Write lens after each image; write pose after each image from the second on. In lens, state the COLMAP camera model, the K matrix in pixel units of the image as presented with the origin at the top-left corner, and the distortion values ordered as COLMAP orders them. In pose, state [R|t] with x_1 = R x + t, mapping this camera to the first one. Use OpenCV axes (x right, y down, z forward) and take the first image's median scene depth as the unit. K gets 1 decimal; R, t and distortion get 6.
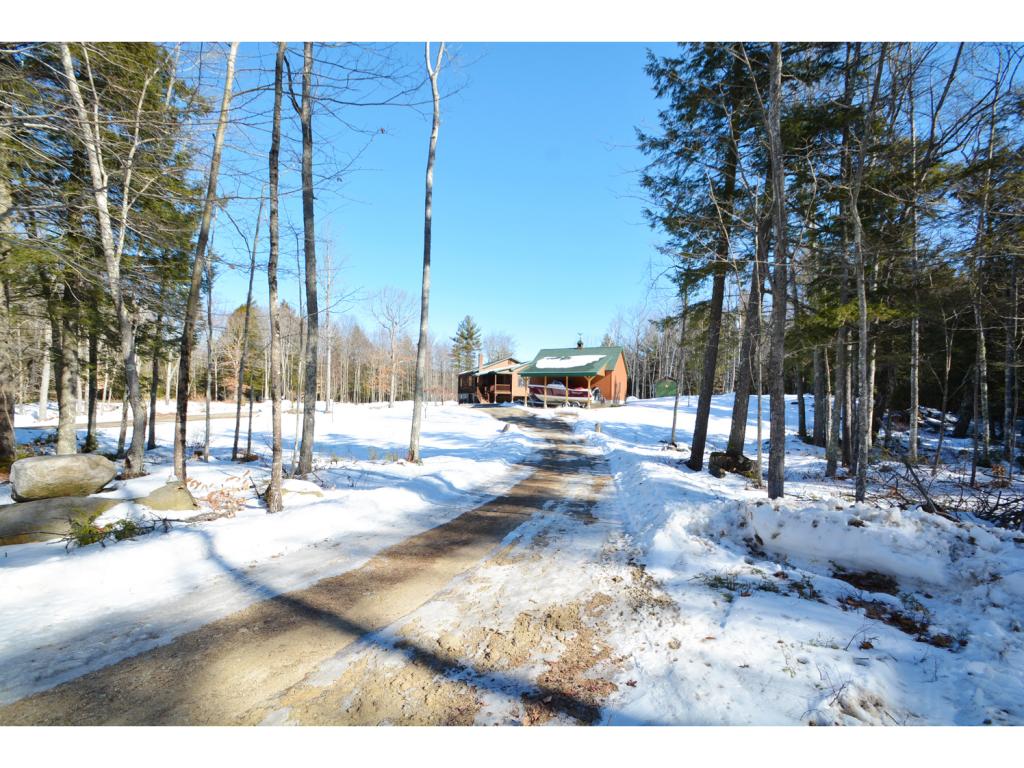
lens RADIAL K [[458.1, 0, 512.0], [0, 458.1, 384.0], [0, 0, 1]] dist [-0.000992, -0.000224]
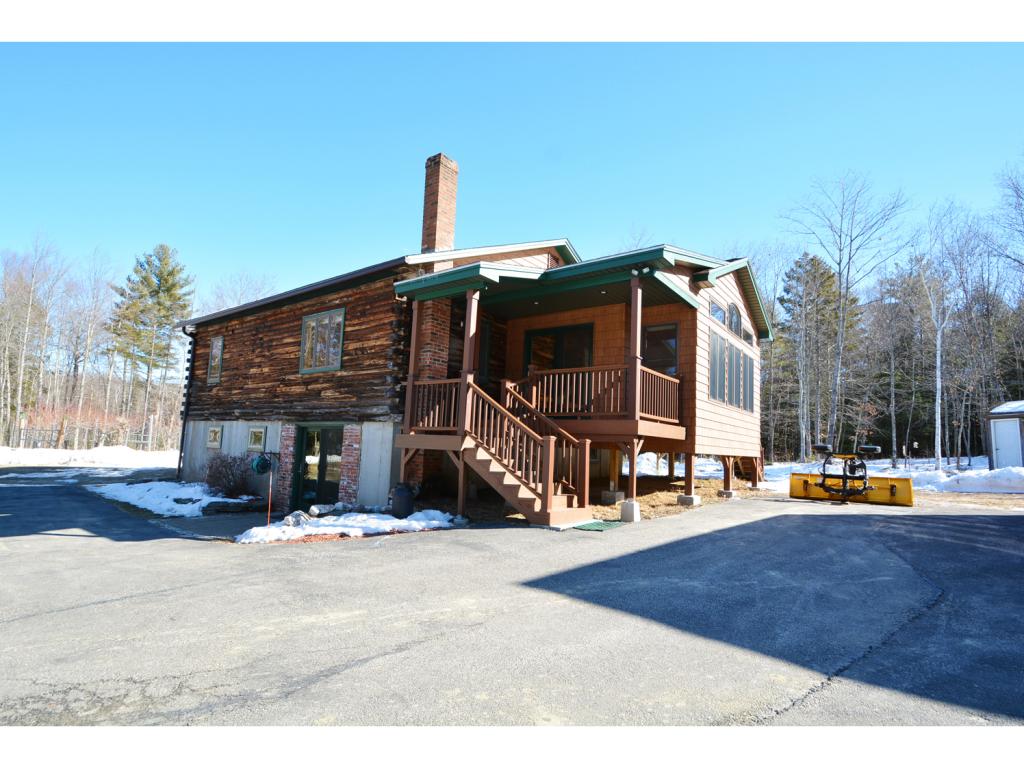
lens RADIAL K [[534.5, 0, 512.0], [0, 534.5, 384.0], [0, 0, 1]] dist [-0.002600, -0.000787]
pose [[0.855486, 0.084707, 0.510851, -0.161673], [-0.053071, 0.995677, -0.076224, 0.022583], [-0.515099, 0.038097, 0.856283, 1.025908]]
